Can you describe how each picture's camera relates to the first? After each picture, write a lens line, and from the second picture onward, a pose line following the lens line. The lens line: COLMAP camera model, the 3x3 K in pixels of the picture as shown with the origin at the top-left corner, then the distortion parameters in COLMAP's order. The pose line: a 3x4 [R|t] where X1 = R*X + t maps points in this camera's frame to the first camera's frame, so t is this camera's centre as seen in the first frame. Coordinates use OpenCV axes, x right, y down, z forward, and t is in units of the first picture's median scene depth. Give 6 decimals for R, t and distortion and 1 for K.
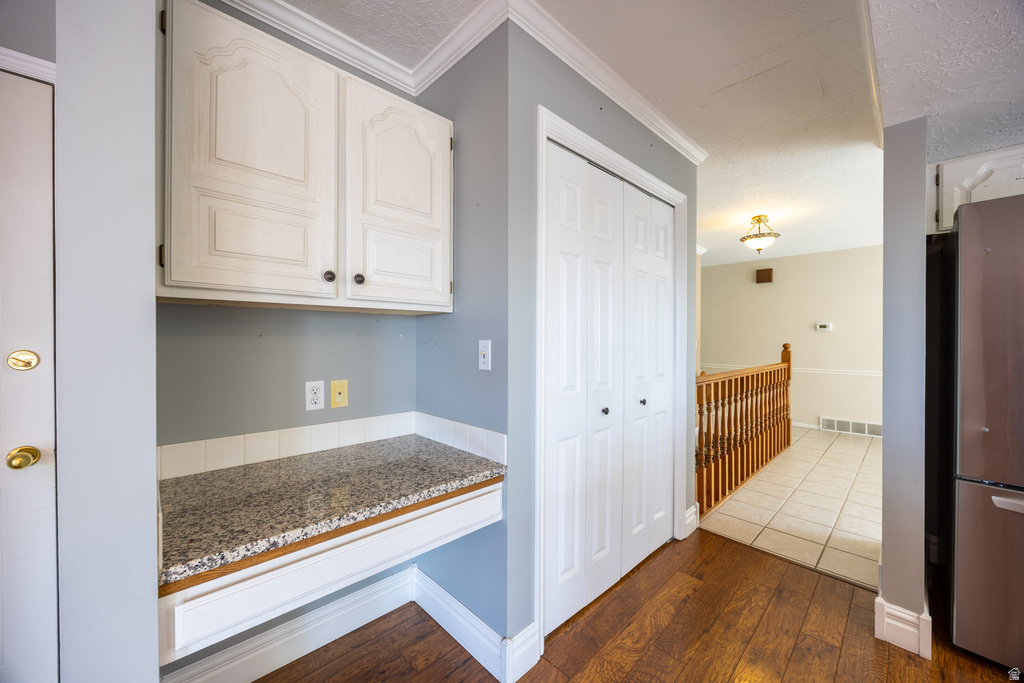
lens RADIAL K [[391.0, 0, 514.9], [0, 391.0, 339.7], [0, 0, 1]] dist [-0.003612, 0.000162]
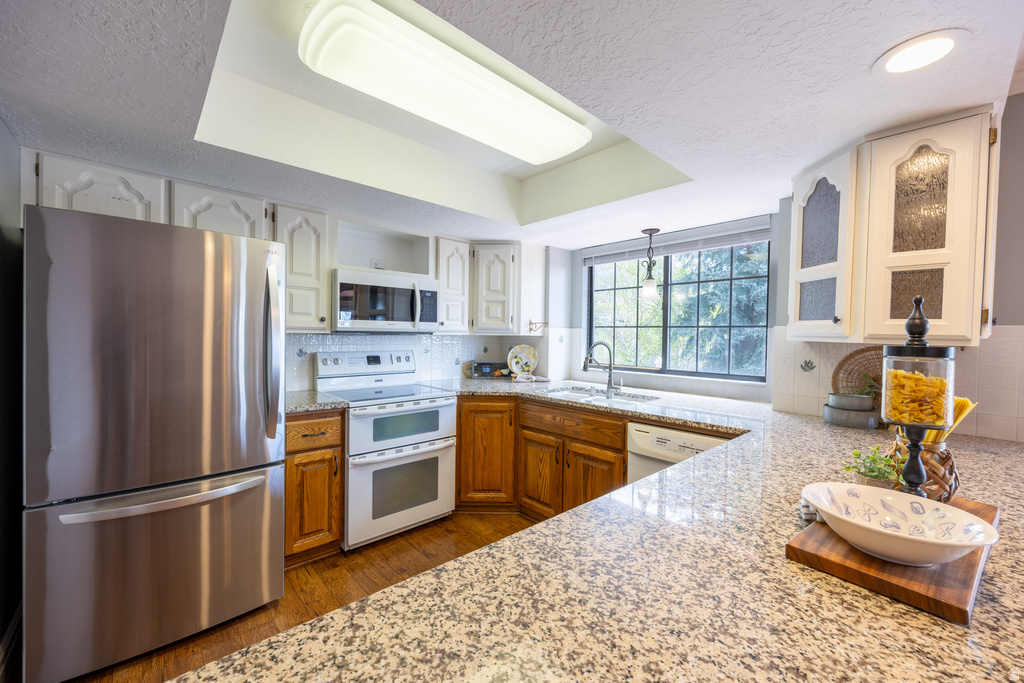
lens RADIAL K [[391.0, 0, 494.6], [0, 391.0, 343.9], [0, 0, 1]] dist [-0.003612, 0.000162]
pose [[0.060543, -0.020802, 0.997949, 0.248503], [-0.011267, 0.999705, 0.021522, -0.042871], [-0.998102, -0.012547, 0.060291, -0.100306]]
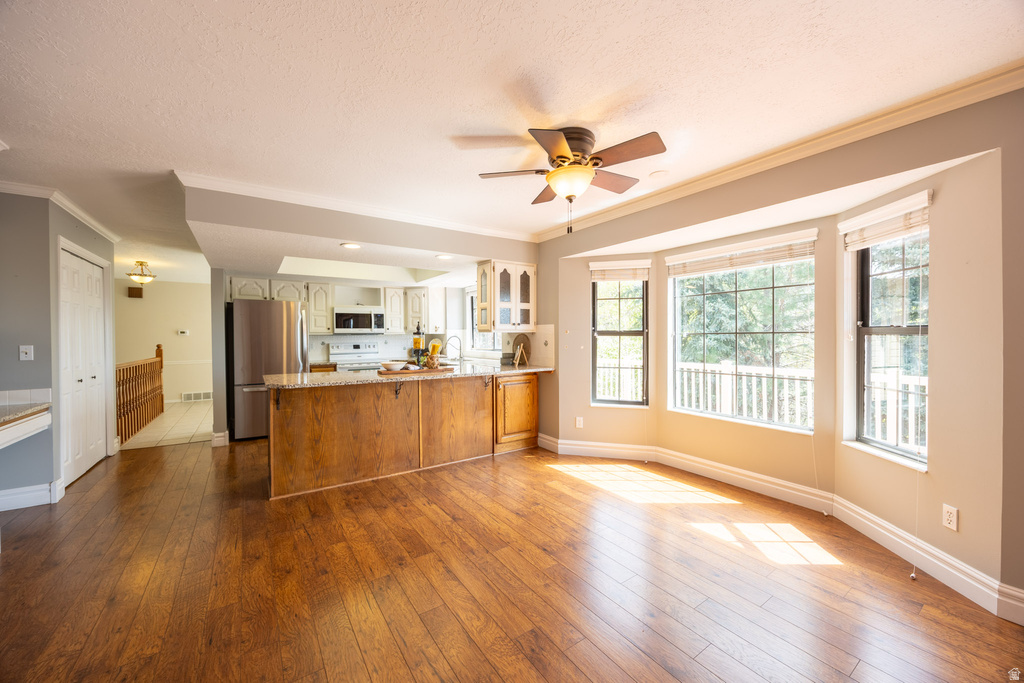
lens RADIAL K [[391.0, 0, 505.8], [0, 391.0, 342.1], [0, 0, 1]] dist [-0.003612, 0.000162]
pose [[0.194274, -0.016044, 0.980816, -1.184951], [0.010732, 0.999841, 0.014229, -0.013756], [-0.980889, 0.007762, 0.194415, -1.370711]]
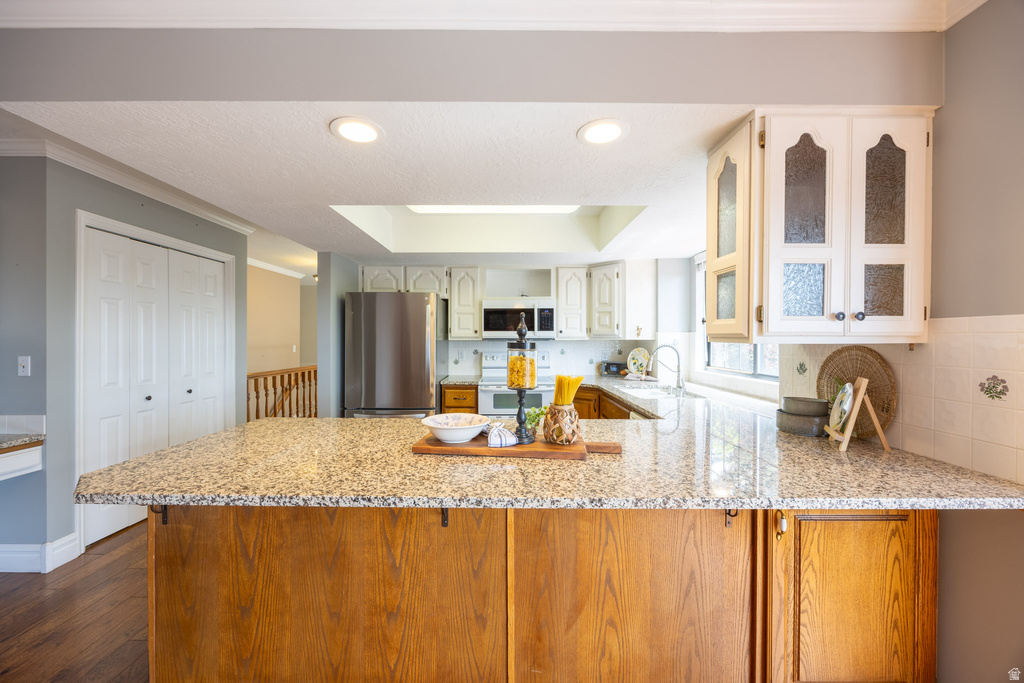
lens RADIAL K [[391.0, 0, 512.0], [0, 391.0, 341.4], [0, 0, 1]] dist [-0.003612, 0.000162]
pose [[0.700042, -0.004297, 0.714088, 0.128356], [0.001978, 0.999990, 0.004079, -0.044215], [-0.714099, -0.001443, 0.700044, -1.055654]]
